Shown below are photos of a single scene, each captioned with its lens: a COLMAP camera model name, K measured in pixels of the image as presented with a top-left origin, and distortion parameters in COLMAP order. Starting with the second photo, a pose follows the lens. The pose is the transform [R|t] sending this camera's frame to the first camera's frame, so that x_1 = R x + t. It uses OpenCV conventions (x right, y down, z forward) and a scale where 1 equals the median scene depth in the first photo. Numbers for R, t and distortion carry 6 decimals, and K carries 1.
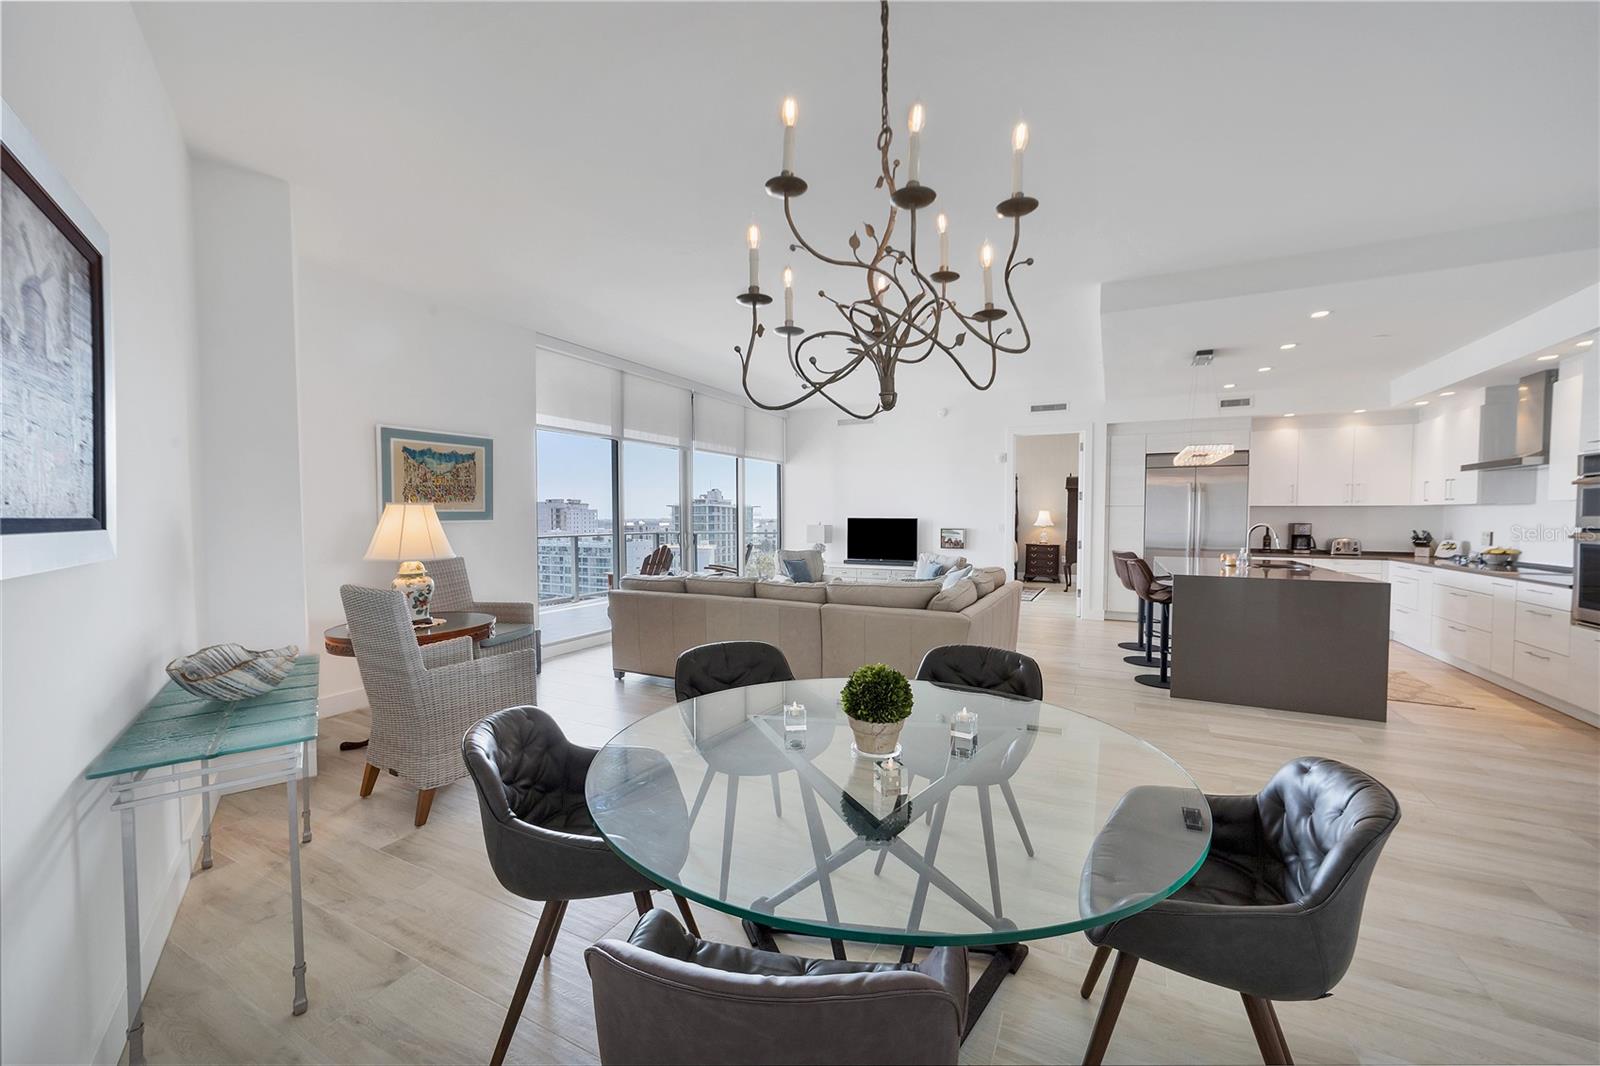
lens RADIAL K [[612.4, 0, 803.2], [0, 612.4, 538.6], [0, 0, 1]] dist [-0.002420, -0.000026]
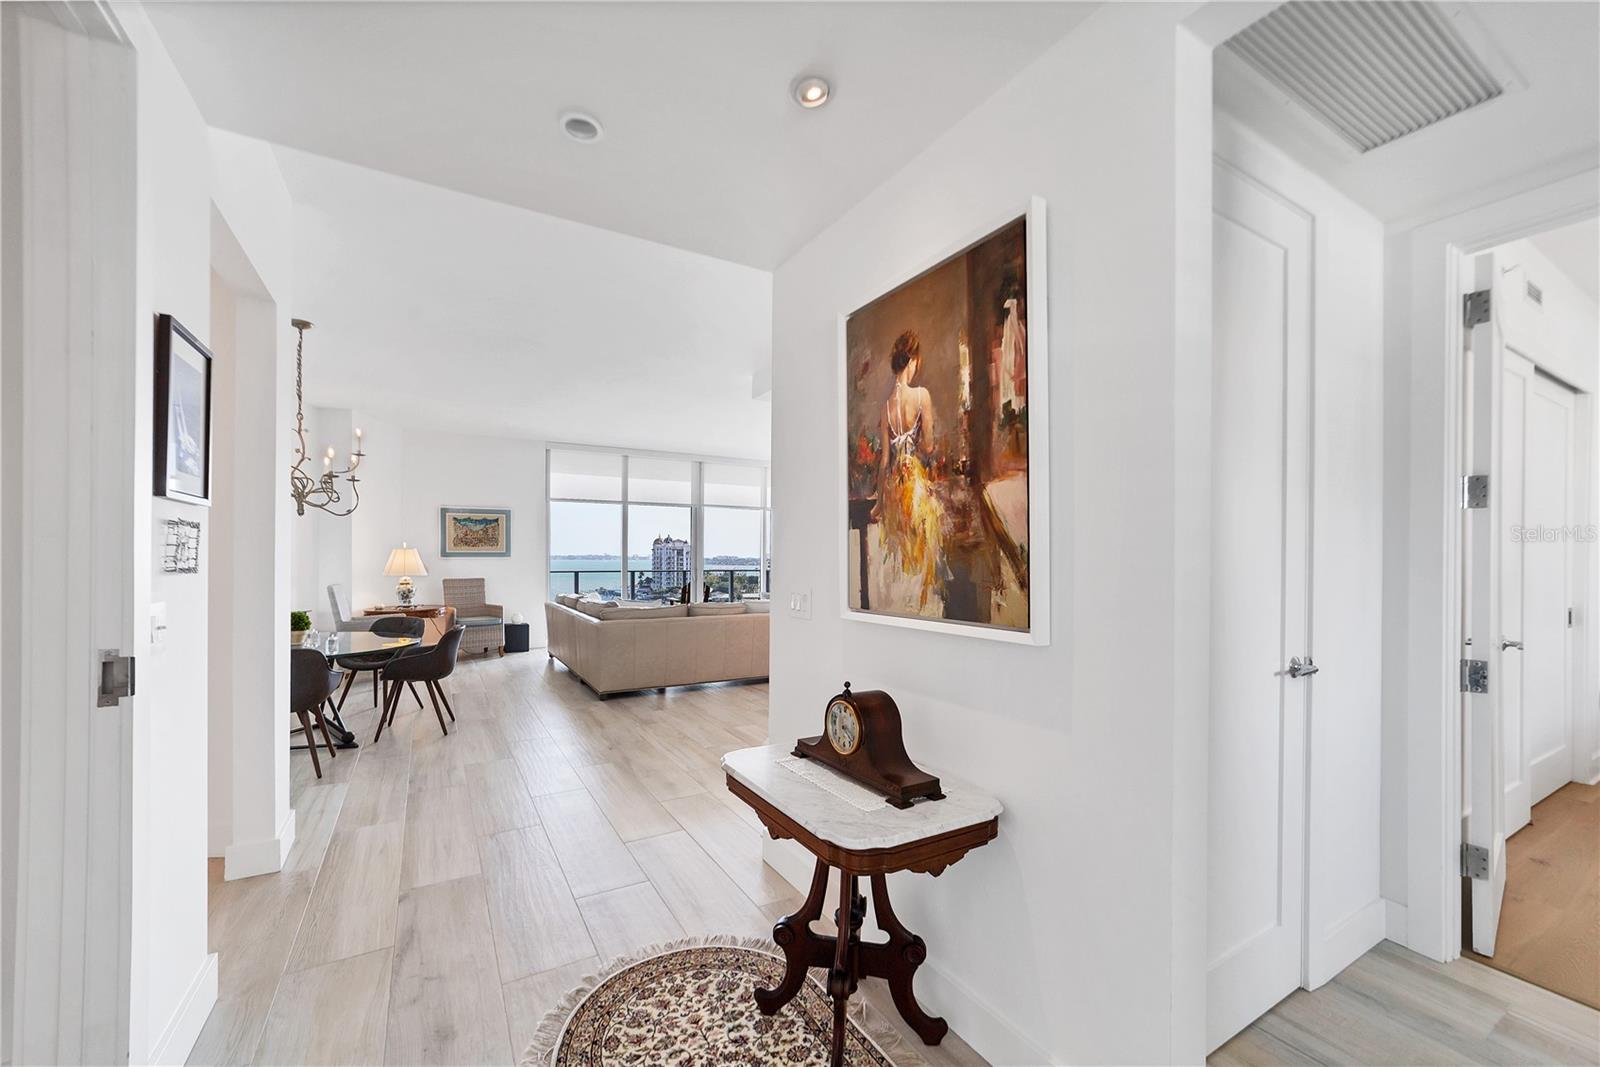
lens RADIAL K [[640.5, 0, 805.7], [0, 640.5, 557.4], [0, 0, 1]] dist [-0.010929, 0.008542]
pose [[0.846091, 0.008445, -0.532971, 0.854773], [-0.027575, 0.999229, -0.027943, -0.002195], [0.532325, 0.038339, 0.845672, -0.045364]]
